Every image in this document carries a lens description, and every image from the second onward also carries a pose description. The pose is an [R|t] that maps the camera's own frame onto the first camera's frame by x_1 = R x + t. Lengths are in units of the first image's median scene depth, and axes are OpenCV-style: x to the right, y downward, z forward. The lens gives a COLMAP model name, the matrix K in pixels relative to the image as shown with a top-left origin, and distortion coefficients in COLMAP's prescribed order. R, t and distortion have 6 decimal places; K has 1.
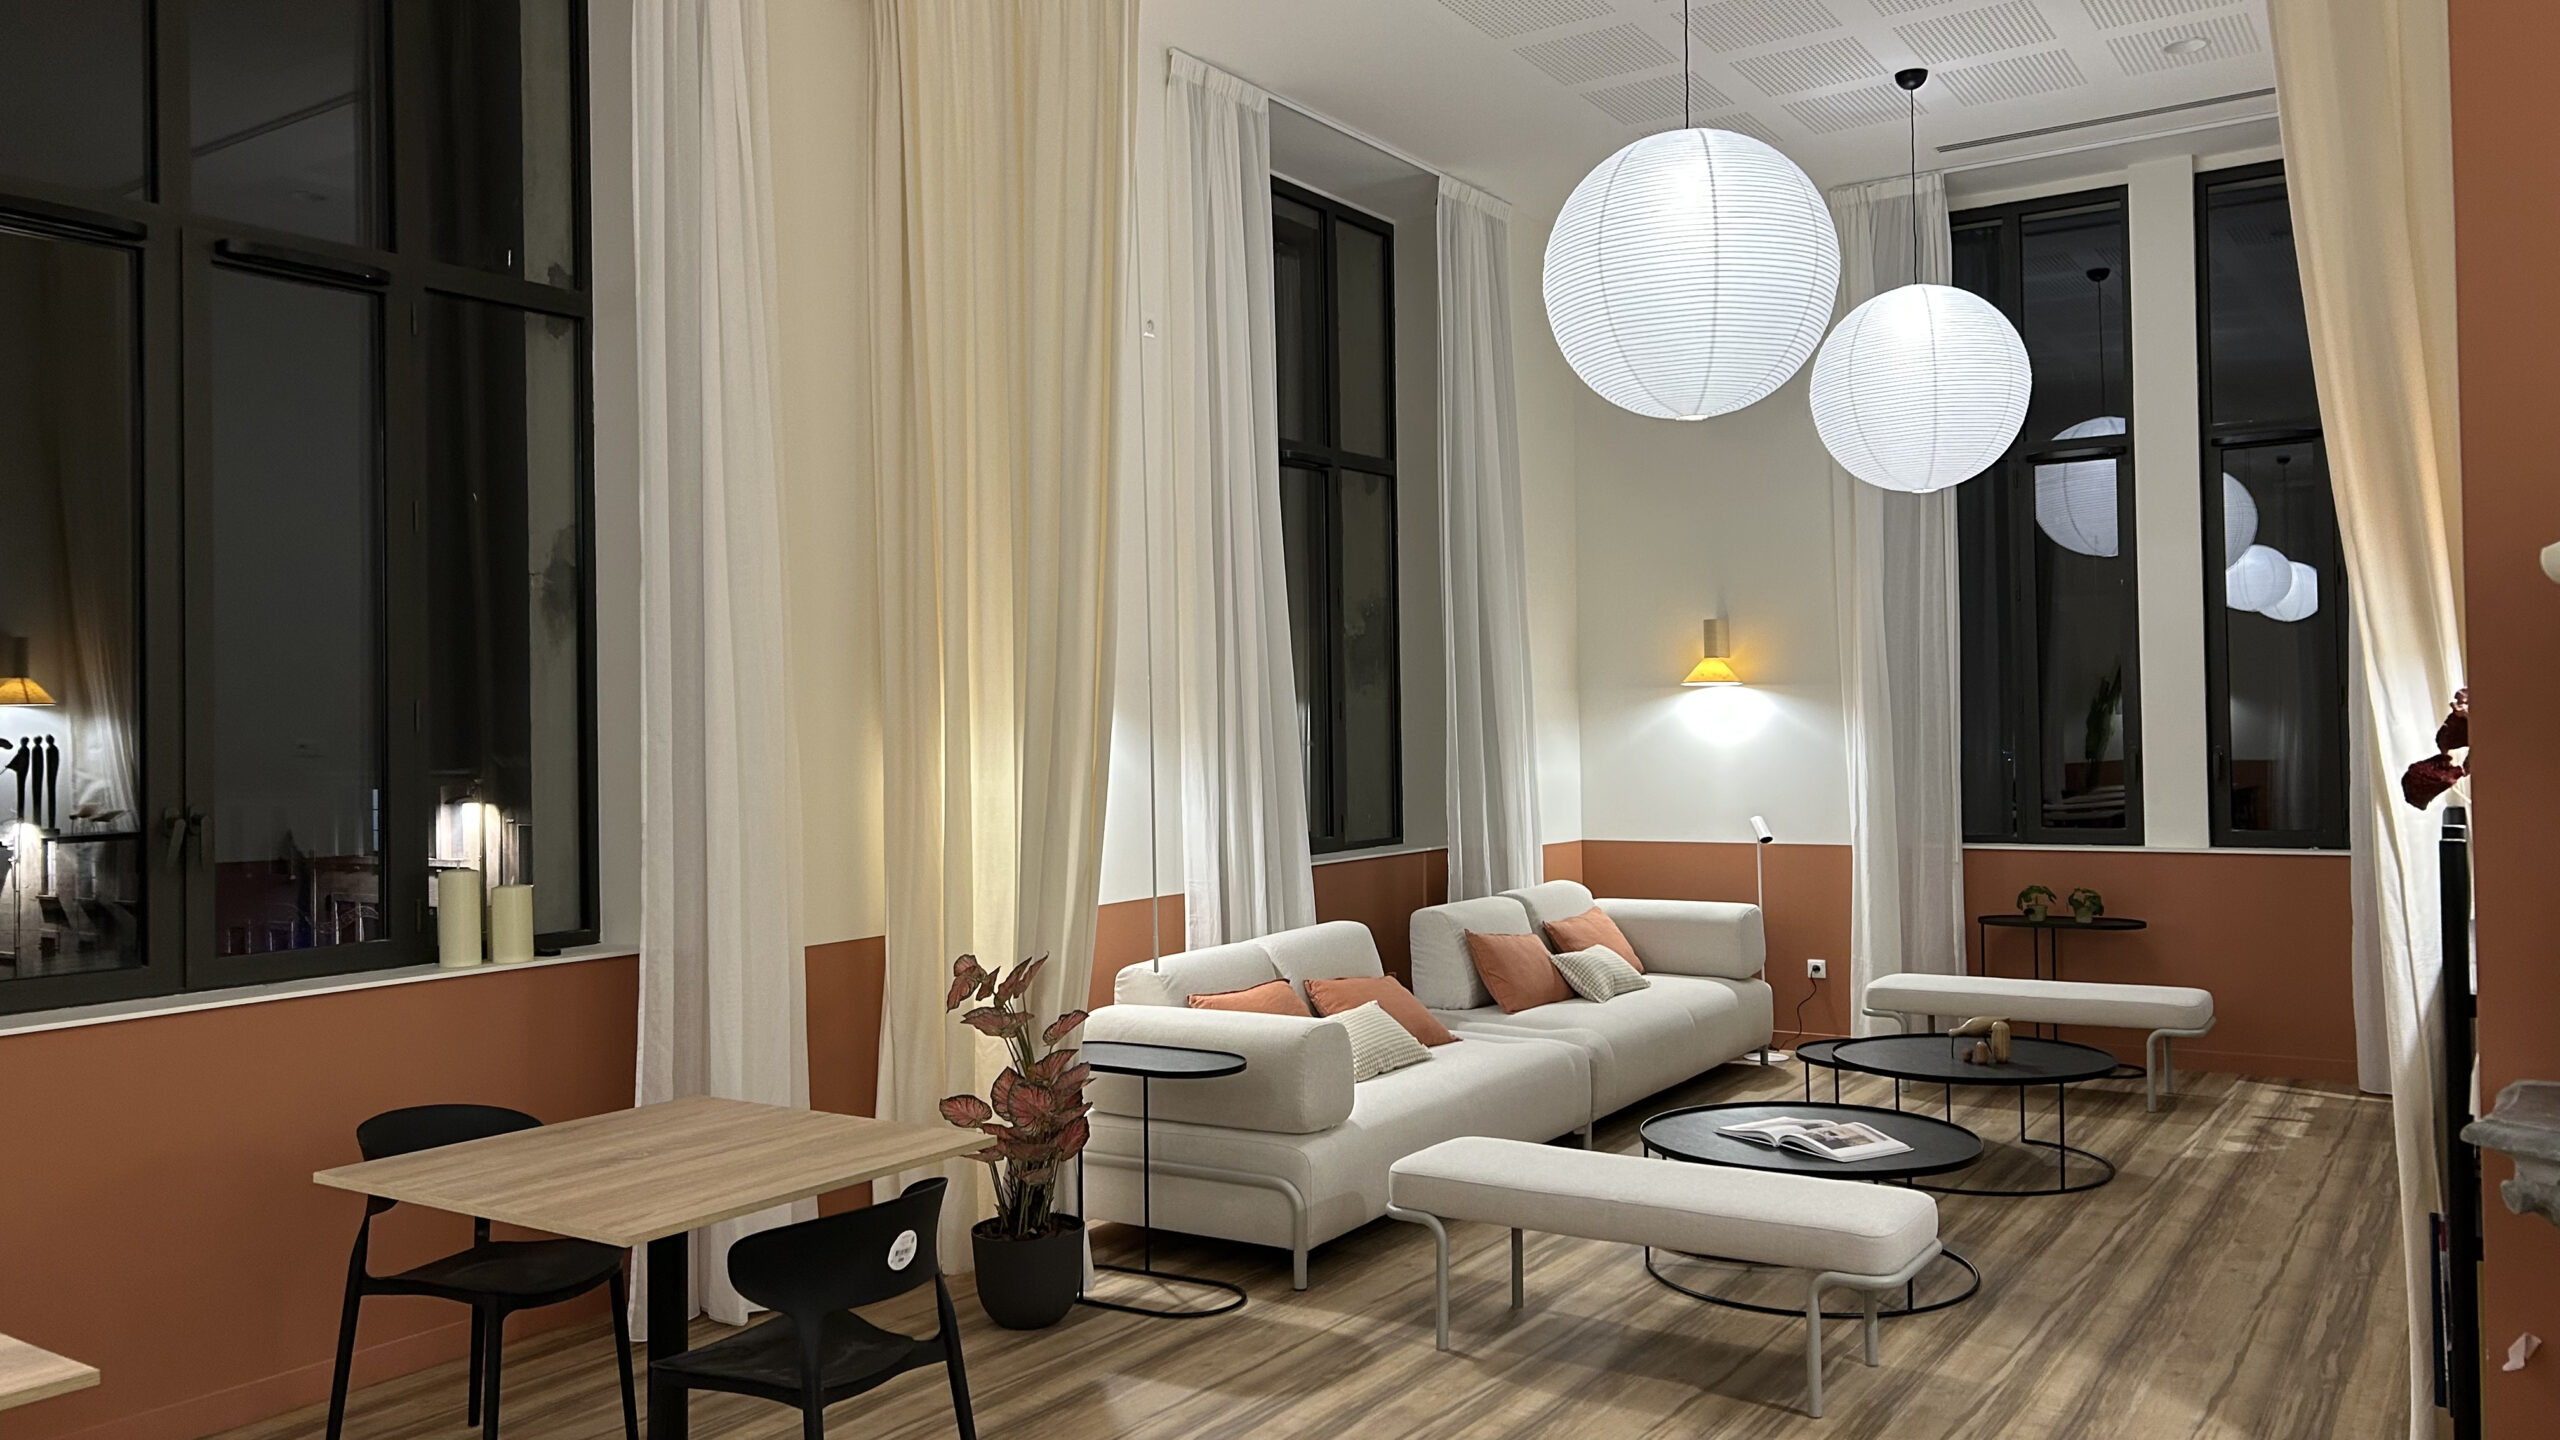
lens RADIAL K [[1942.5, 0, 1260.6], [0, 1942.5, 708.2], [0, 0, 1]] dist [0.052266, -0.009862]
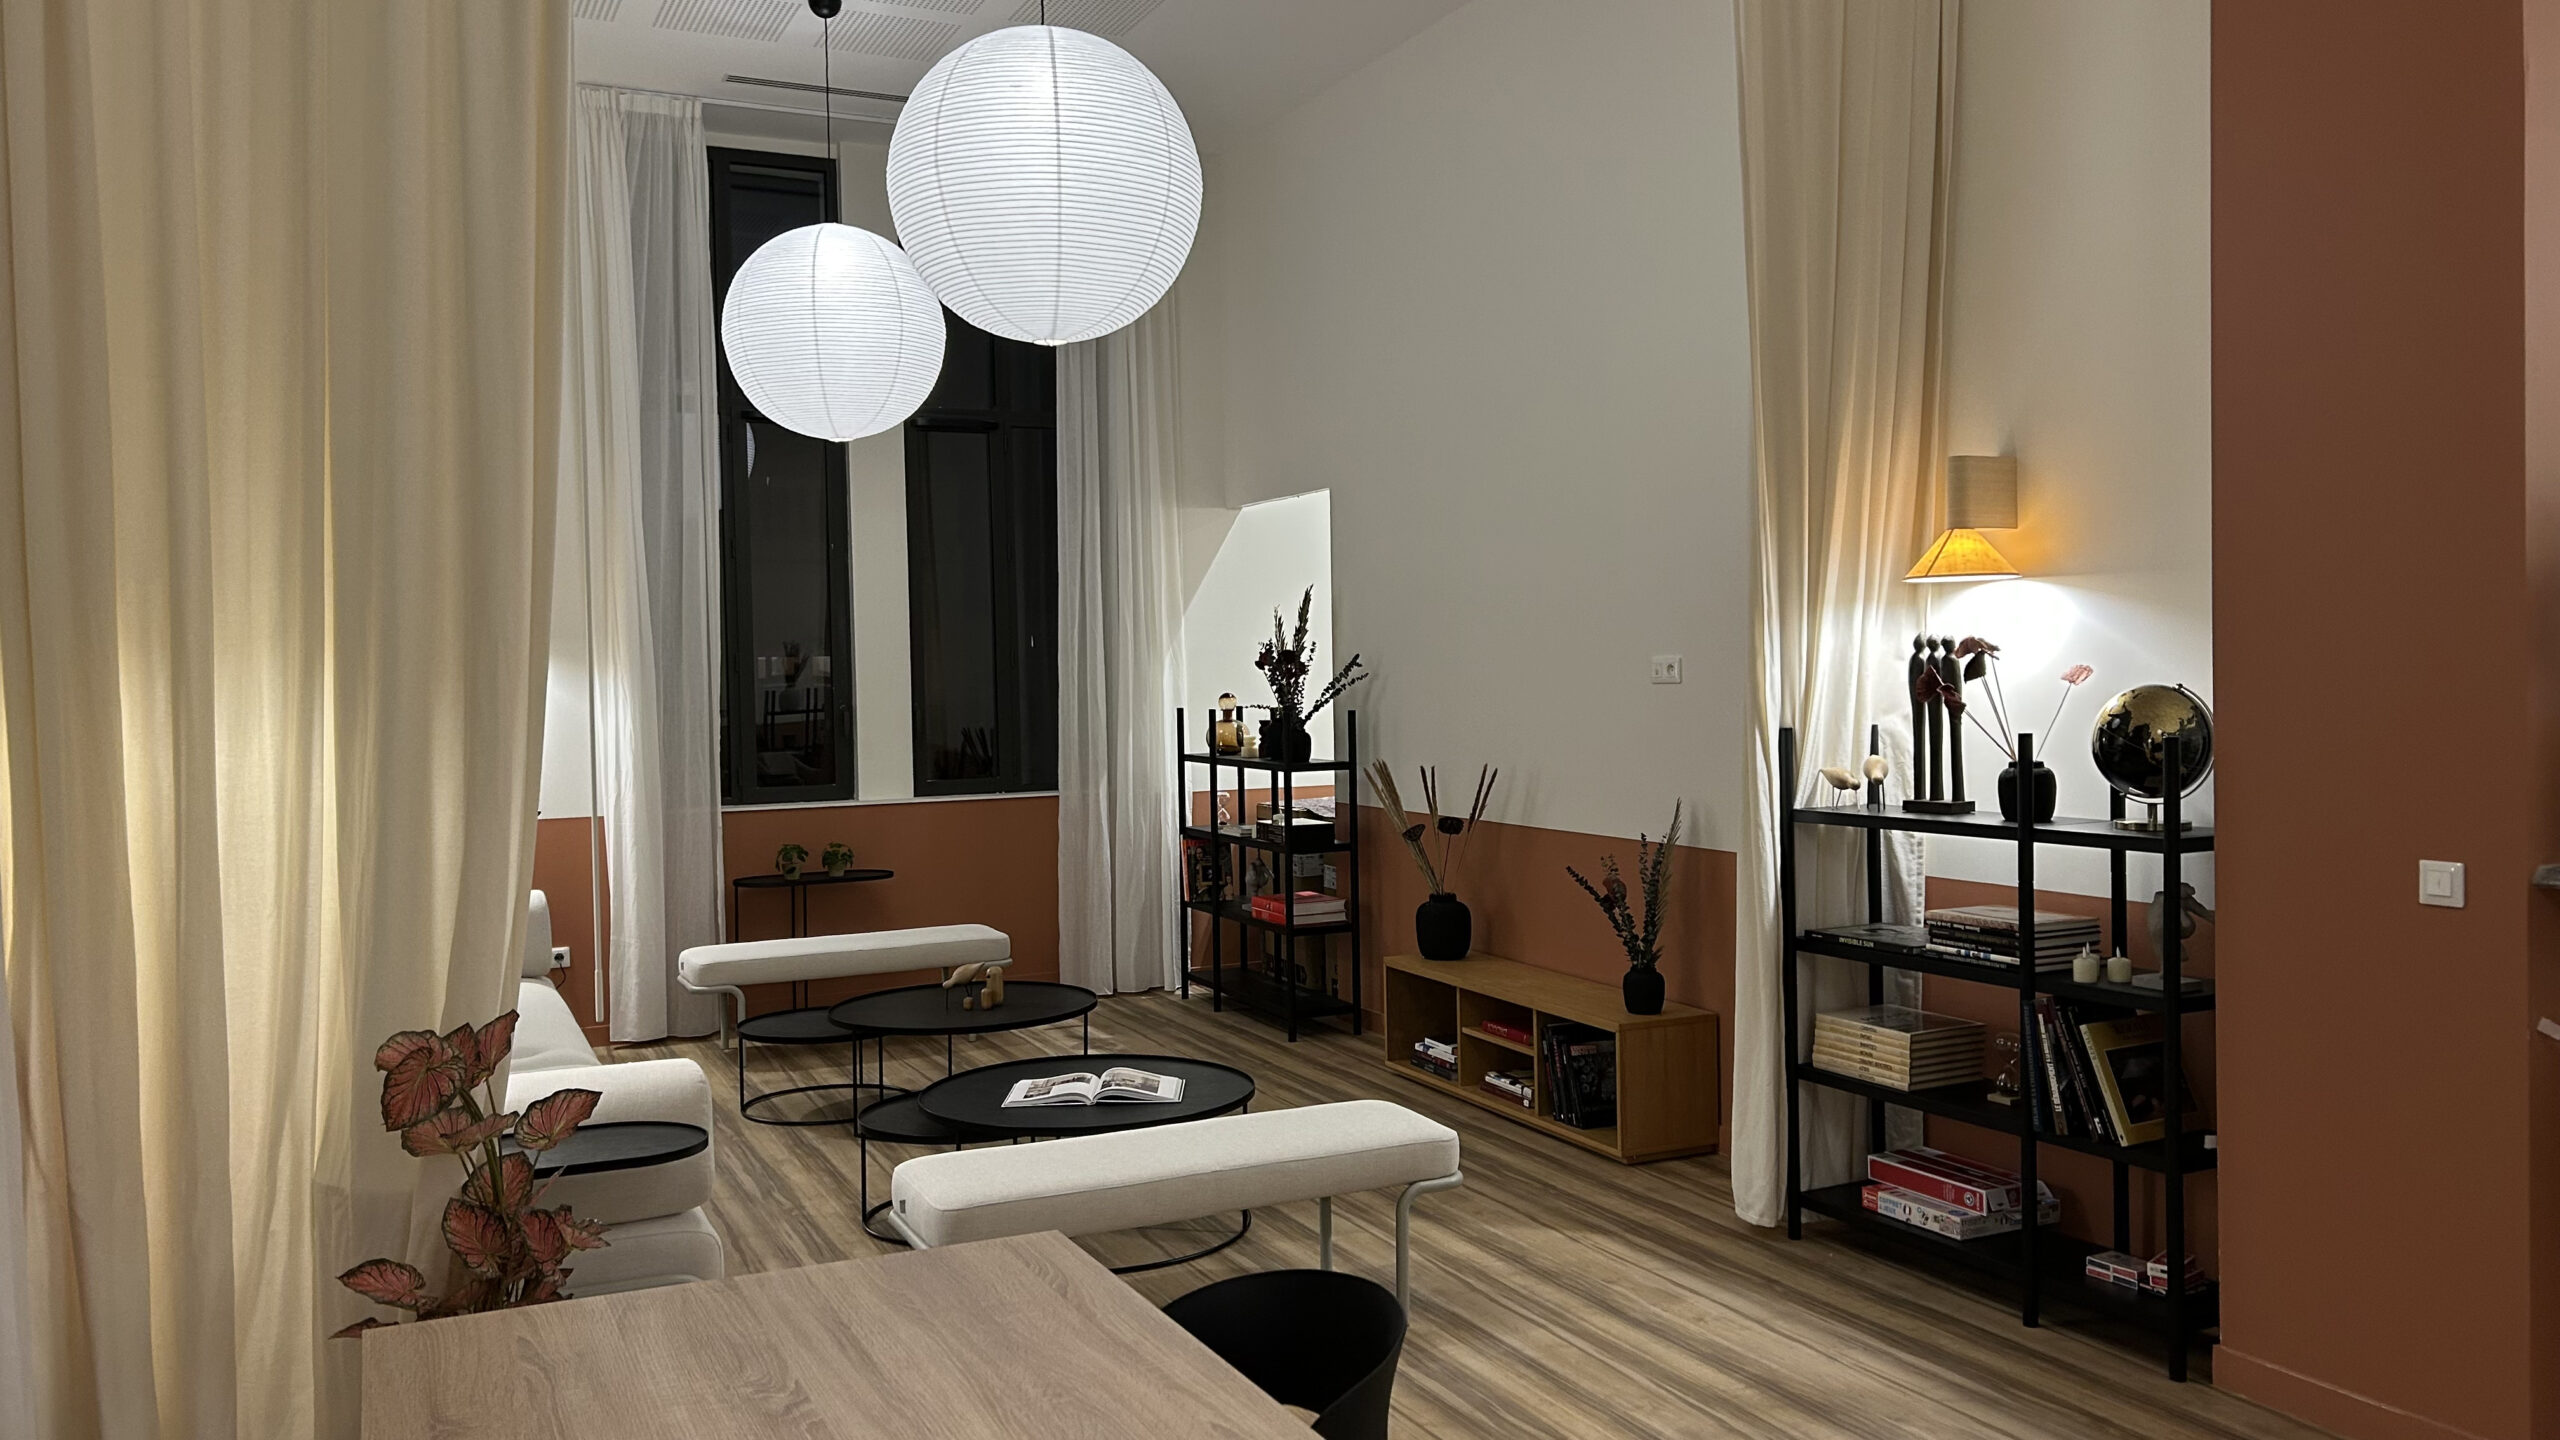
lens RADIAL K [[1942.5, 0, 1328.7], [0, 1942.5, 705.9], [0, 0, 1]] dist [0.052266, -0.009862]
pose [[0.512454, -0.006332, 0.858692, -0.314515], [-0.002812, 0.999955, 0.009052, 0.010164], [-0.858710, -0.007054, 0.512413, 0.251701]]
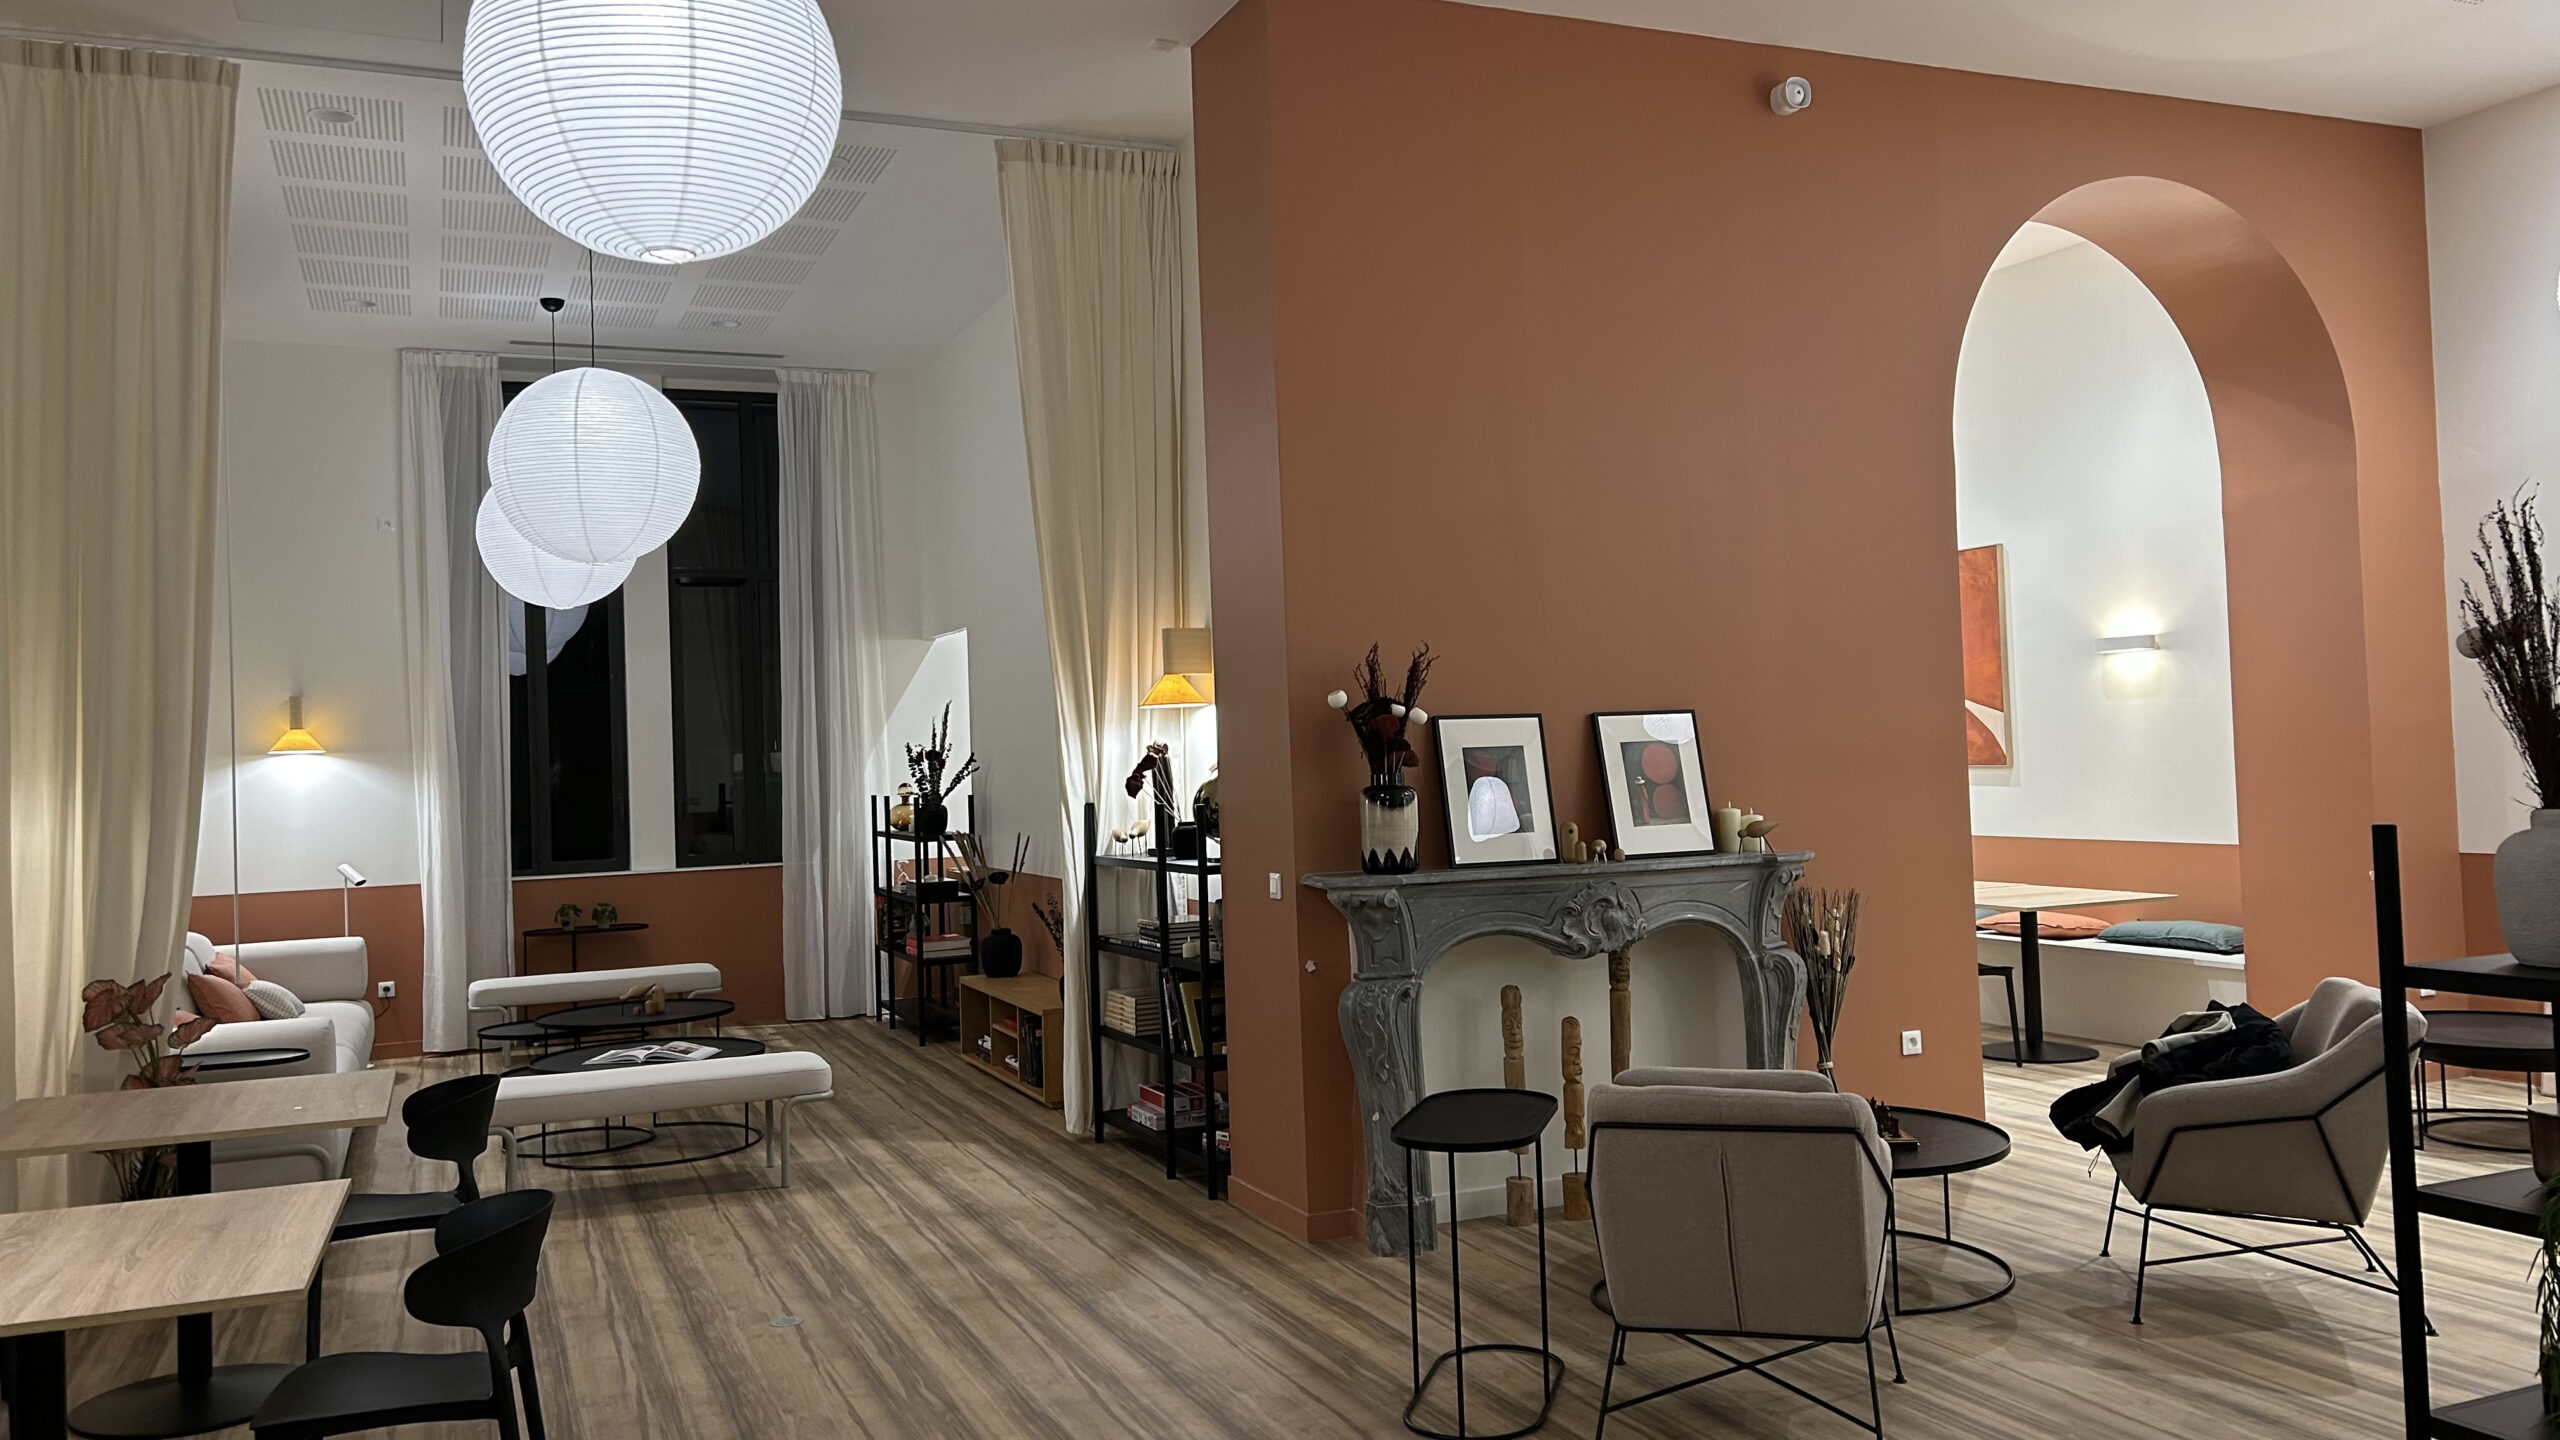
lens RADIAL K [[1942.5, 0, 1271.7], [0, 1942.5, 697.0], [0, 0, 1]] dist [0.052266, -0.009862]
pose [[0.561513, 0.024408, 0.827108, -0.429808], [0.014315, 0.999129, -0.039203, 0.009330], [-0.827344, 0.033853, 0.560674, -0.138430]]
